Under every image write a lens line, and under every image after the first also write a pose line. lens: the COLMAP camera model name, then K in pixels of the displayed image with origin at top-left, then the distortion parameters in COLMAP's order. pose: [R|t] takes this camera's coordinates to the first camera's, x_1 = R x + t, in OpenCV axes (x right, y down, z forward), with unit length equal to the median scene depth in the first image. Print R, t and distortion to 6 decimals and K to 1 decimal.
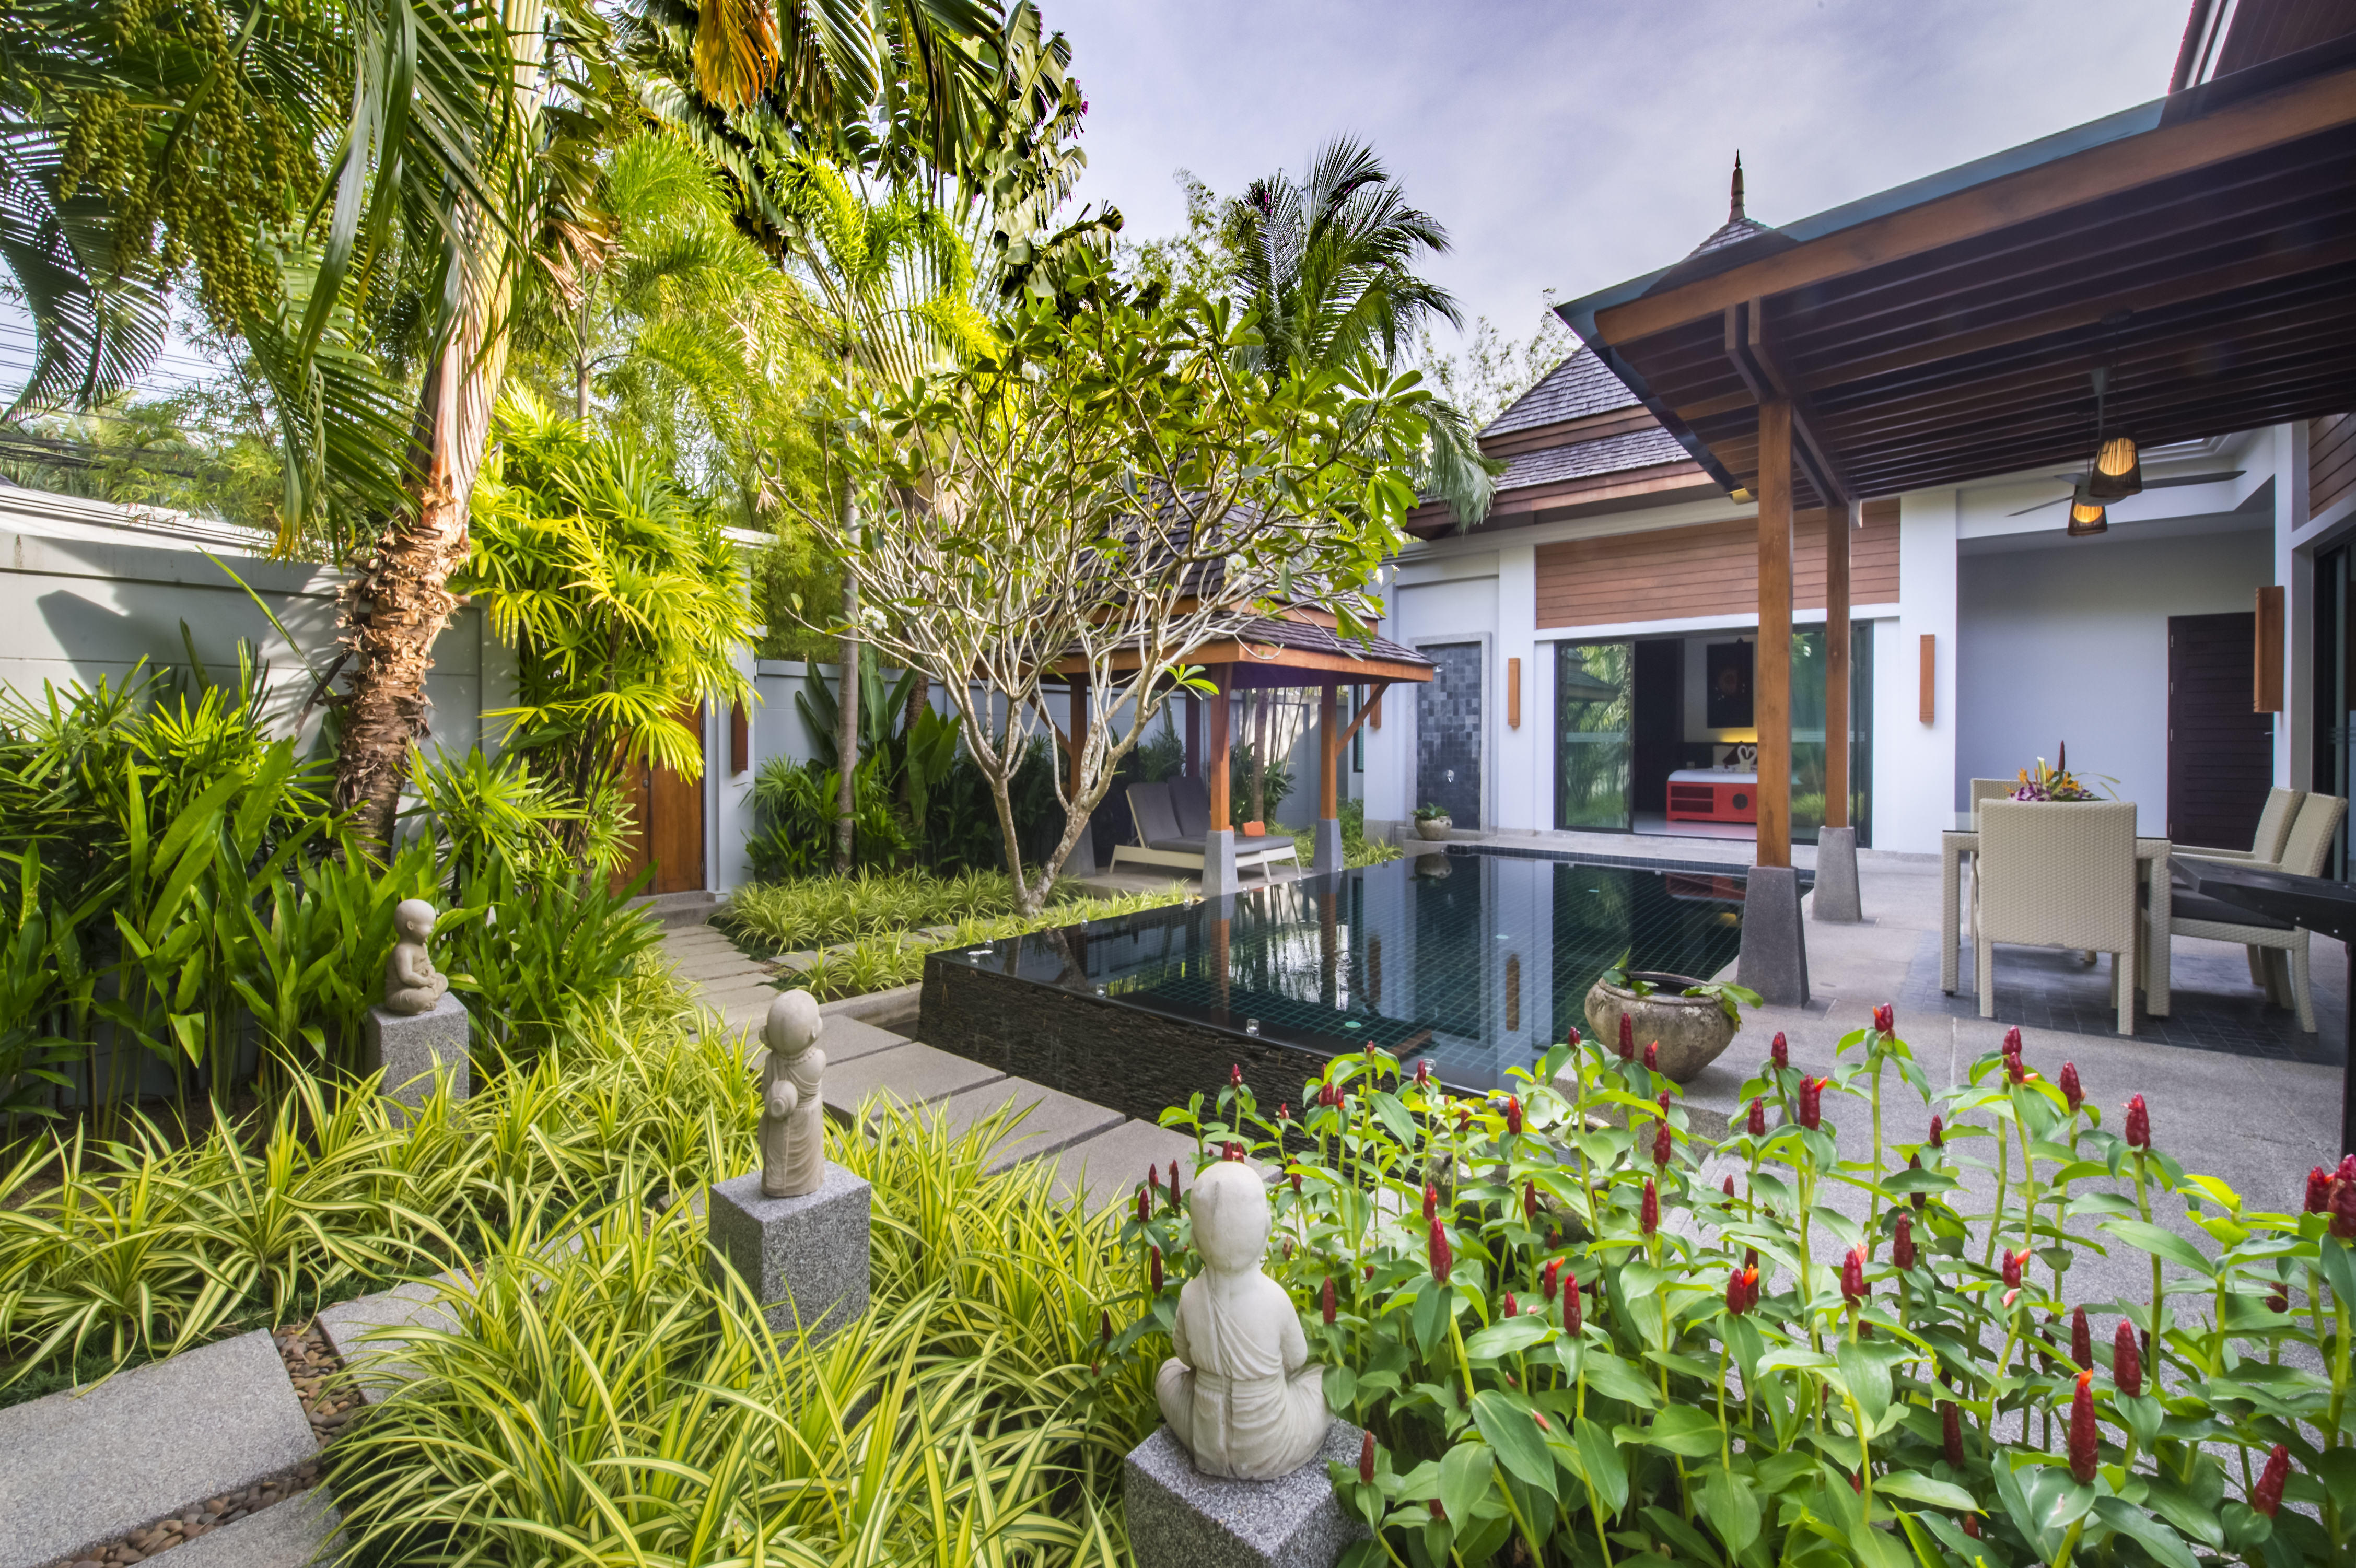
lens RADIAL K [[916.4, 0, 1175.5], [0, 916.4, 771.4], [0, 0, 1]] dist [-0.016491, -0.000811]
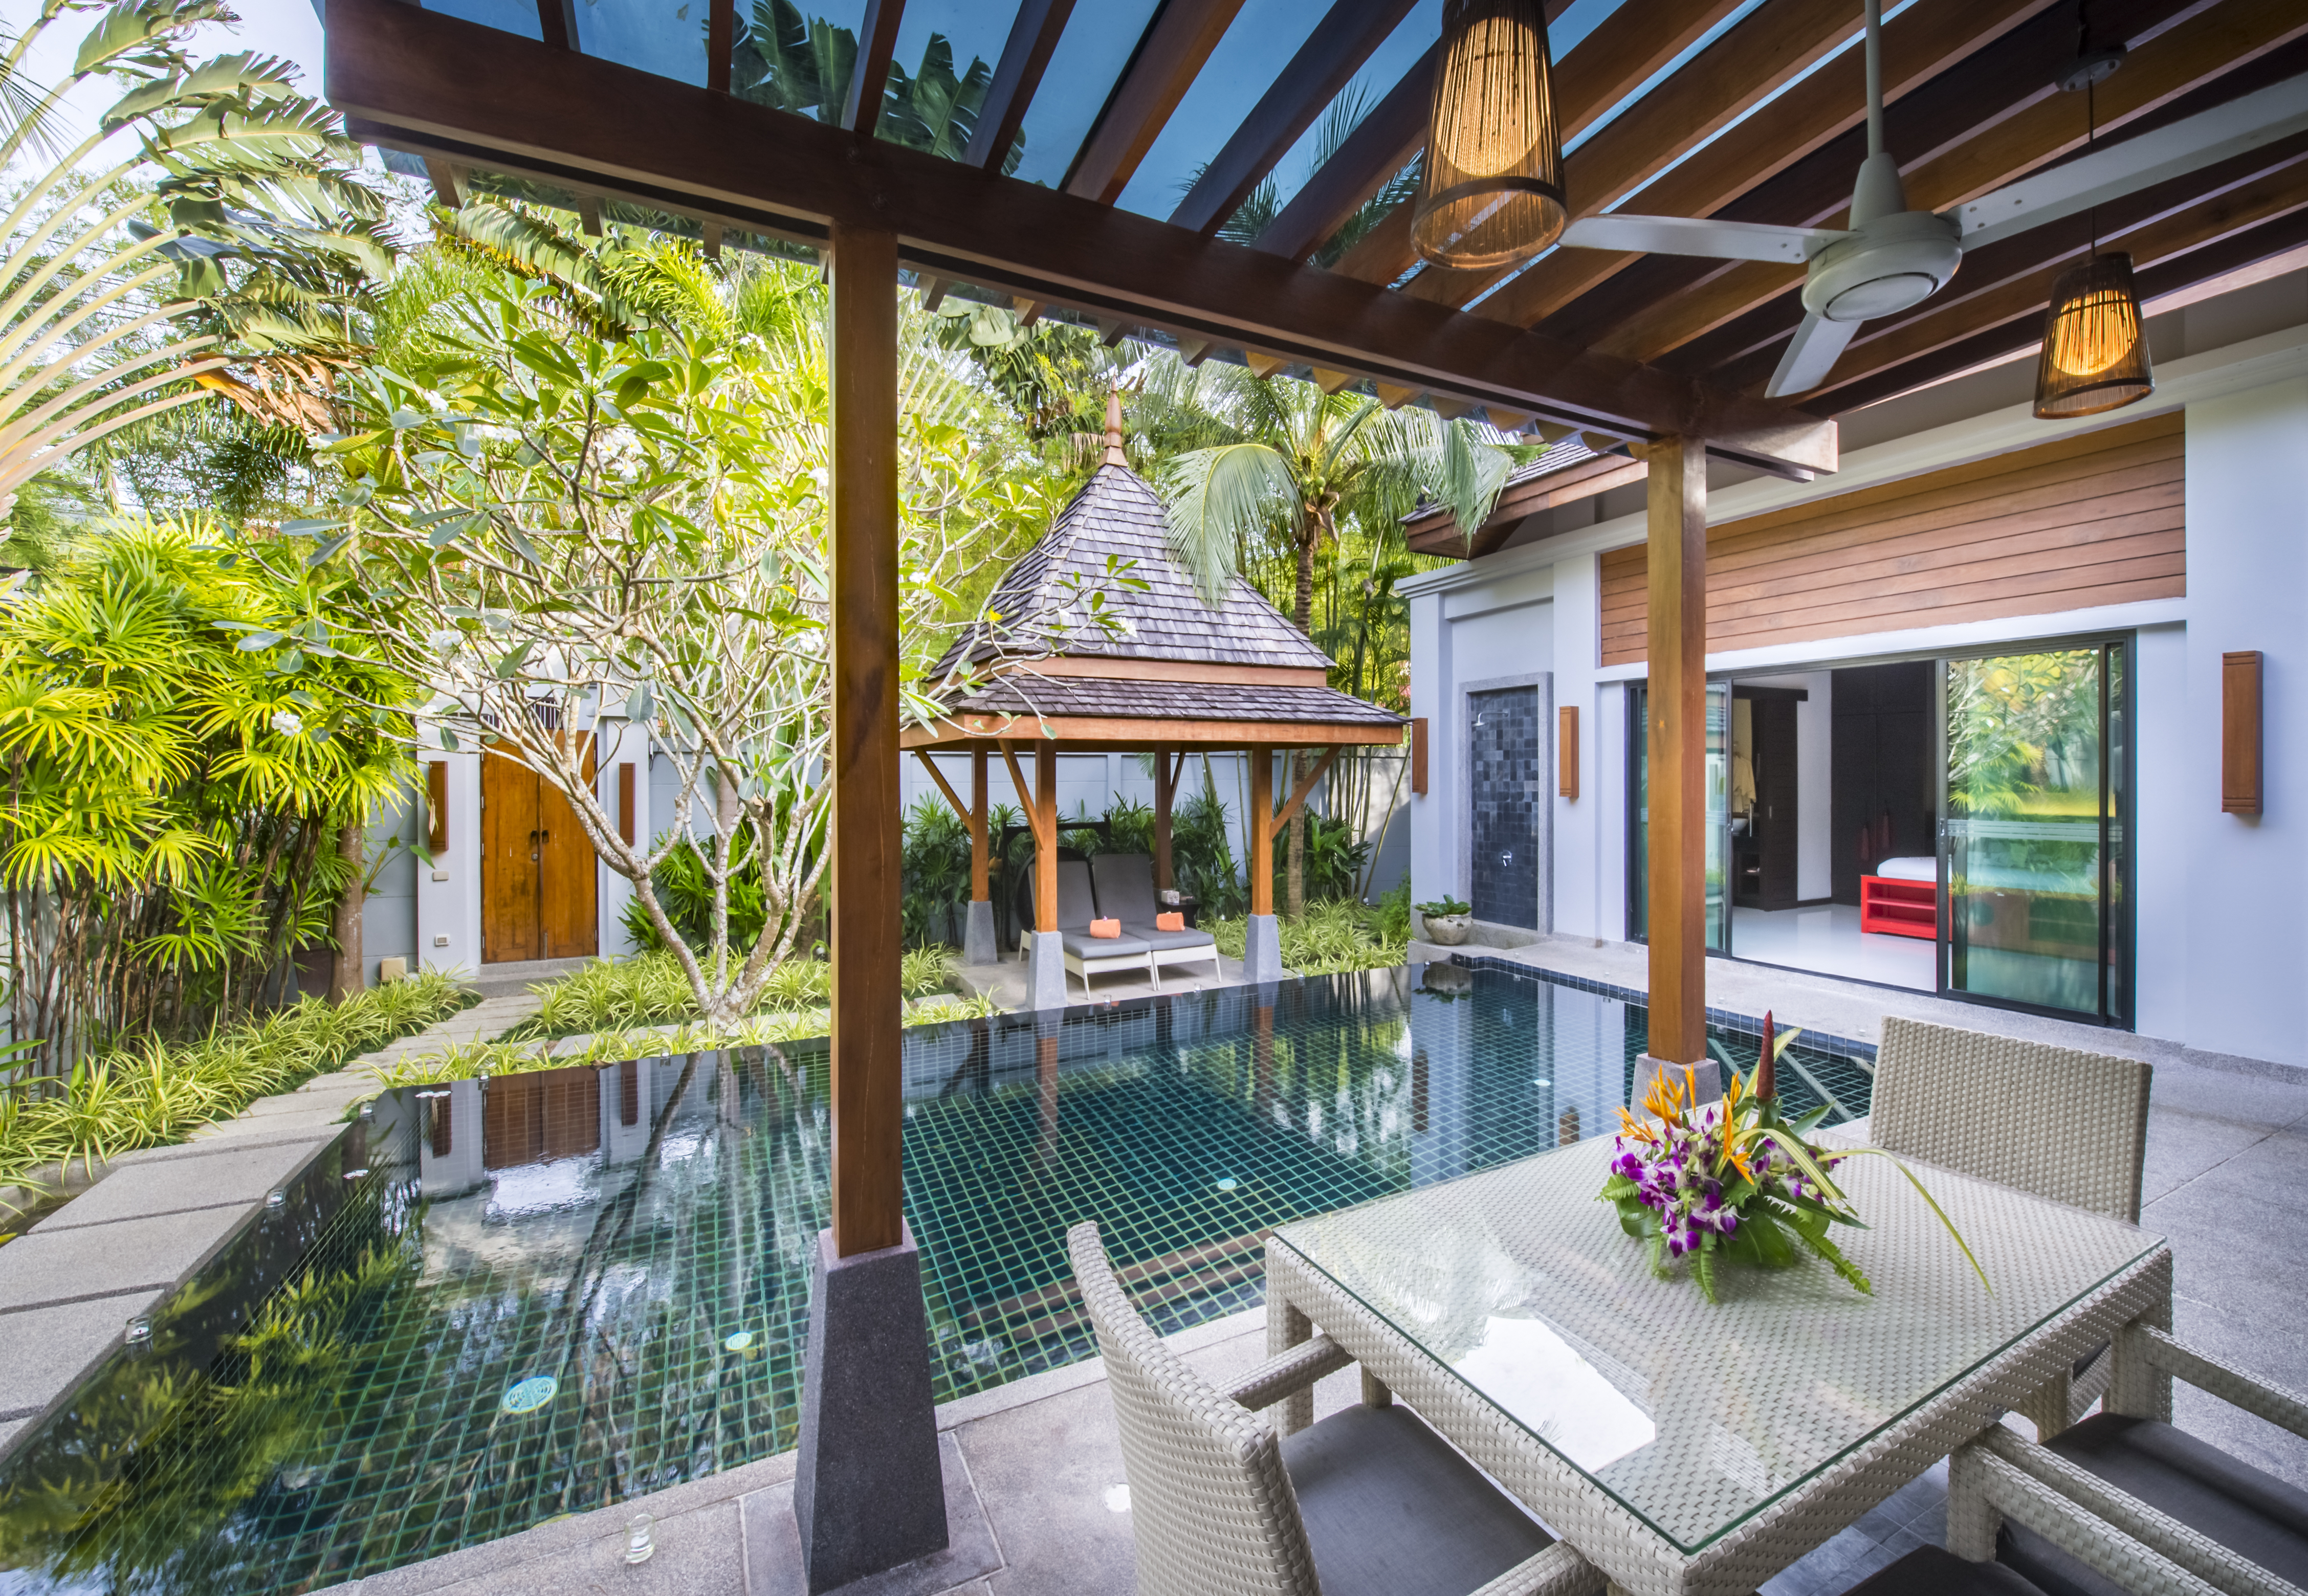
lens RADIAL K [[870.0, 0, 1158.7], [0, 870.0, 786.2], [0, 0, 1]] dist [-0.001245, -0.000060]
pose [[0.924241, 0.004886, -0.381777, 0.331338], [-0.012913, 0.999746, -0.018466, -0.041212], [0.381590, 0.021997, 0.924070, 0.214009]]
